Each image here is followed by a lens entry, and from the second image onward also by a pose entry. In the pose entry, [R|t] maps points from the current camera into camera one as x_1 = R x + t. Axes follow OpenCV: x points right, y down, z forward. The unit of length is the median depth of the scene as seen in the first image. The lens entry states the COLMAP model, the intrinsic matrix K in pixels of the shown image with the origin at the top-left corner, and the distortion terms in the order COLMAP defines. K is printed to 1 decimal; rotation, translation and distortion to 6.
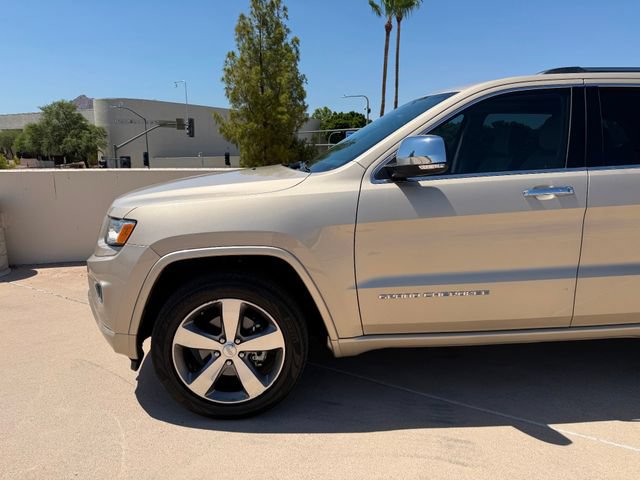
lens RADIAL K [[461.0, 0, 310.5], [0, 461.0, 240.3], [0, 0, 1]] dist [-0.002590, -0.015271]
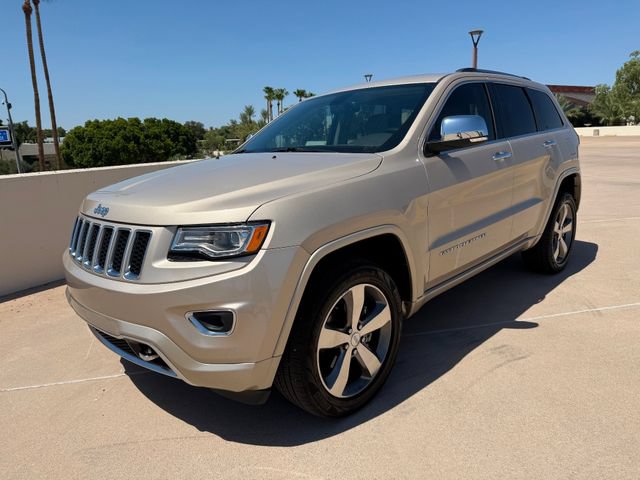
lens RADIAL K [[455.2, 0, 320.3], [0, 455.2, 239.4], [0, 0, 1]] dist [0.012784, -0.022662]
pose [[0.738700, -0.174525, 0.651048, -0.803762], [0.170837, 0.982836, 0.069629, -0.044932], [-0.652025, 0.059788, 0.755836, 0.305543]]
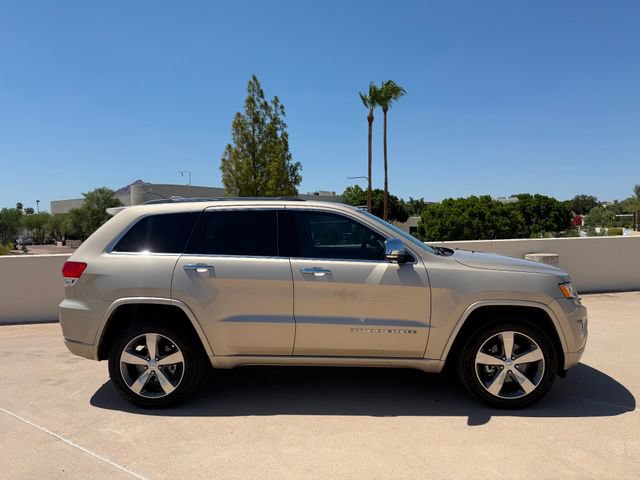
lens RADIAL K [[455.2, 0, 299.4], [0, 455.2, 237.8], [0, 0, 1]] dist [0.012784, -0.022662]
pose [[0.999256, -0.020316, -0.032781, 0.408094], [0.014511, 0.985600, -0.168469, 0.072844], [0.035731, 0.167868, 0.985162, -0.655241]]
